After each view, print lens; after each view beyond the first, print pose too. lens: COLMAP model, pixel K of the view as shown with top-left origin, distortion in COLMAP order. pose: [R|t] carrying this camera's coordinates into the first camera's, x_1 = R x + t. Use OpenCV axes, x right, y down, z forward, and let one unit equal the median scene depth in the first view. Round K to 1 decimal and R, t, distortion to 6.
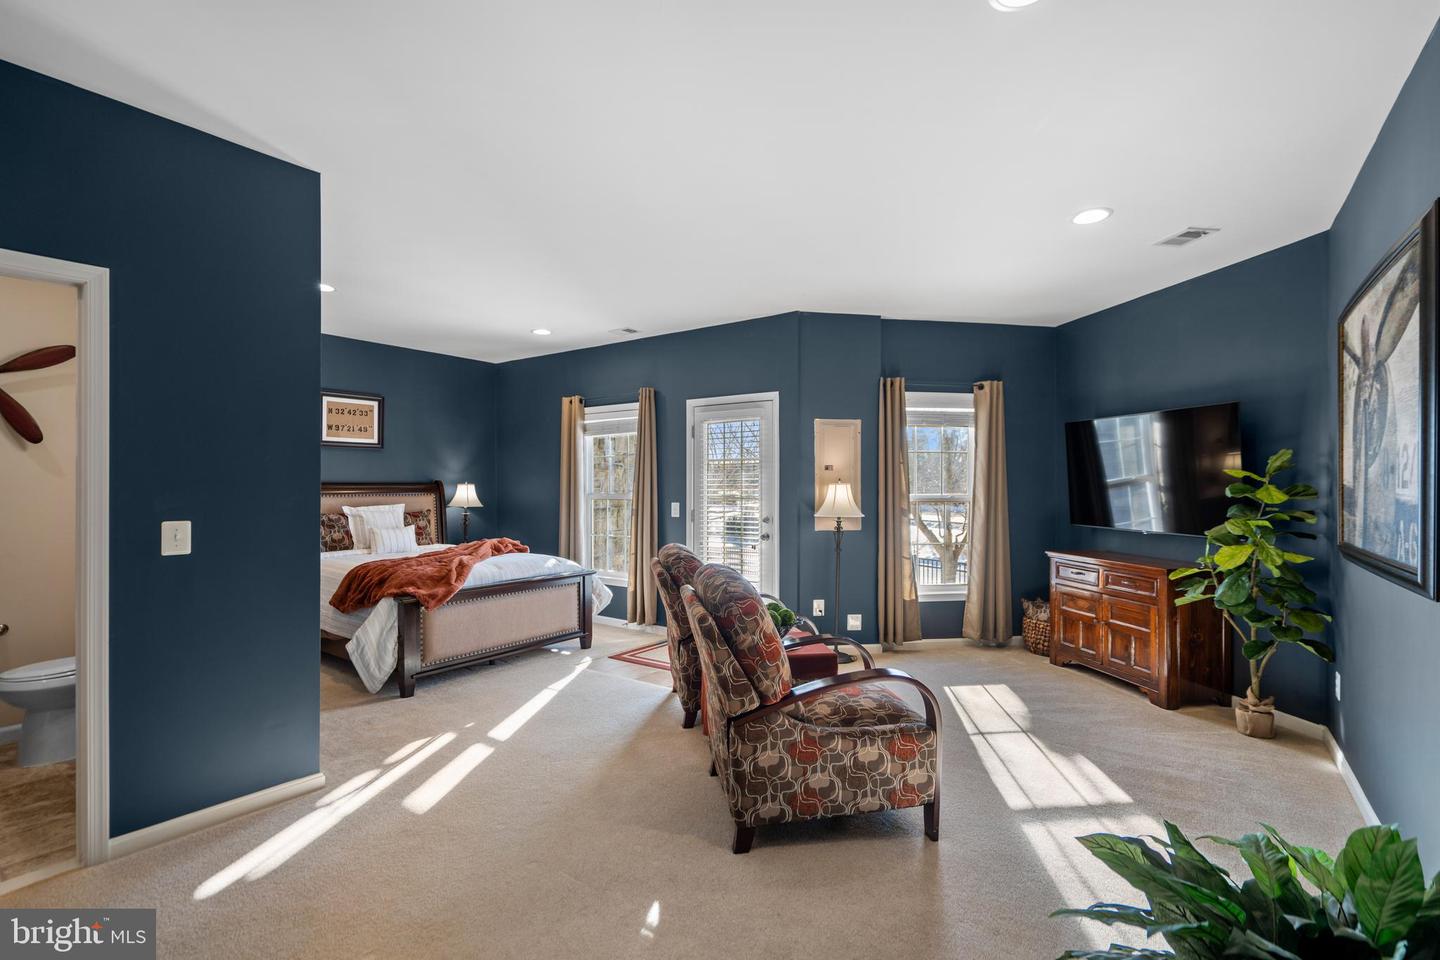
lens RADIAL K [[673.8, 0, 715.7], [0, 673.8, 471.1], [0, 0, 1]] dist [0.005129, 0.000222]
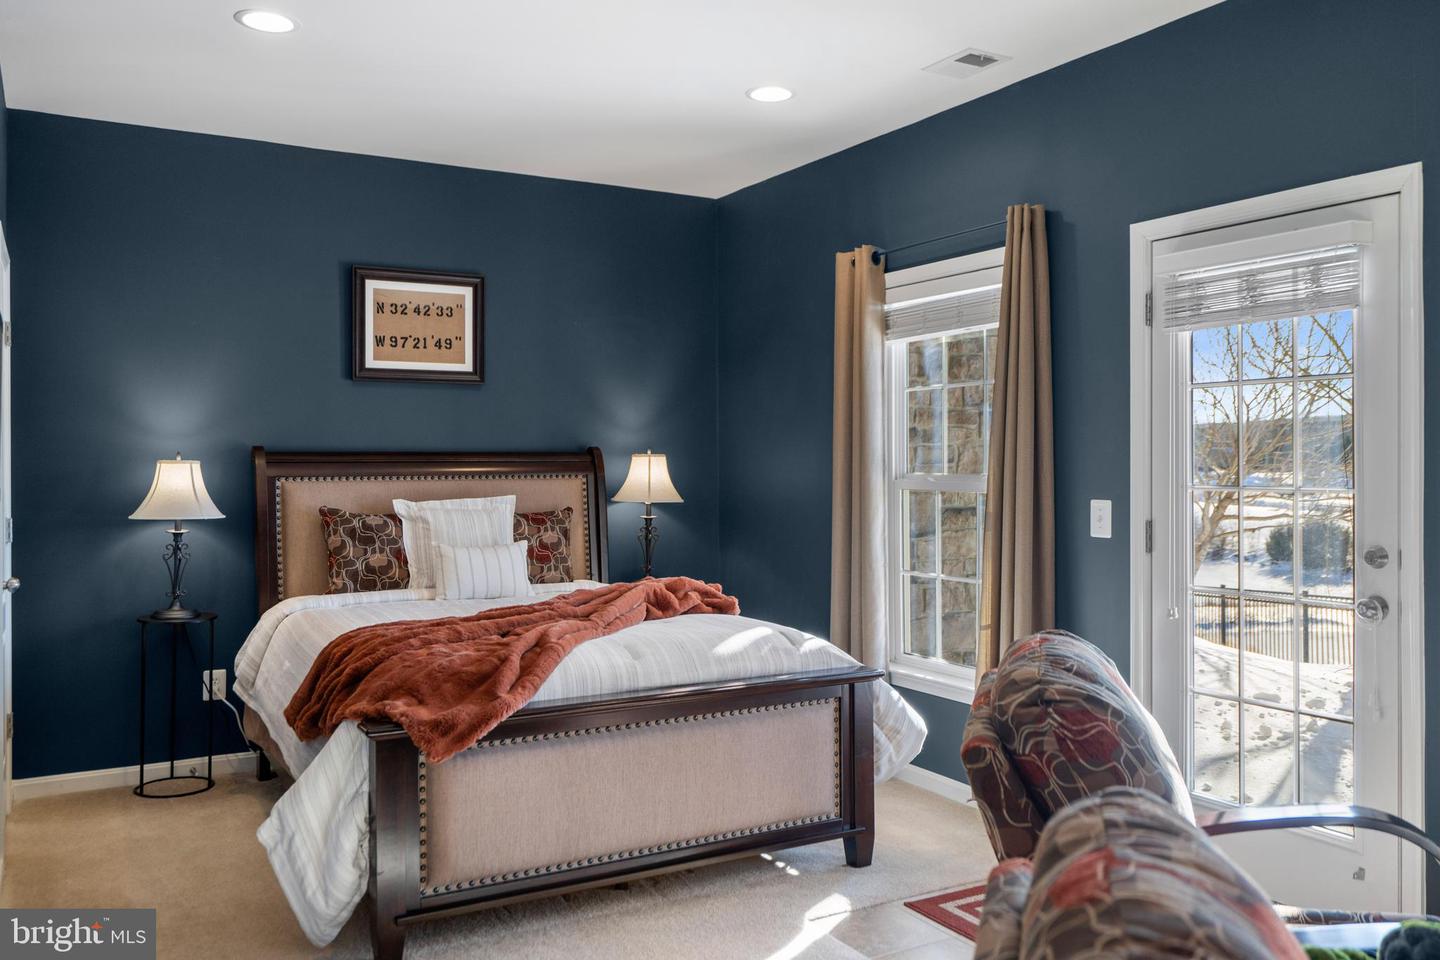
lens RADIAL K [[1174.5, 0, 720.9], [0, 1174.5, 459.2], [0, 0, 1]] dist [0.009225, 0.000581]
pose [[0.911697, -0.002432, -0.410856, 0.017314], [0.010198, 0.999808, 0.016711, 0.010850], [0.410736, -0.019425, 0.911547, 0.315741]]
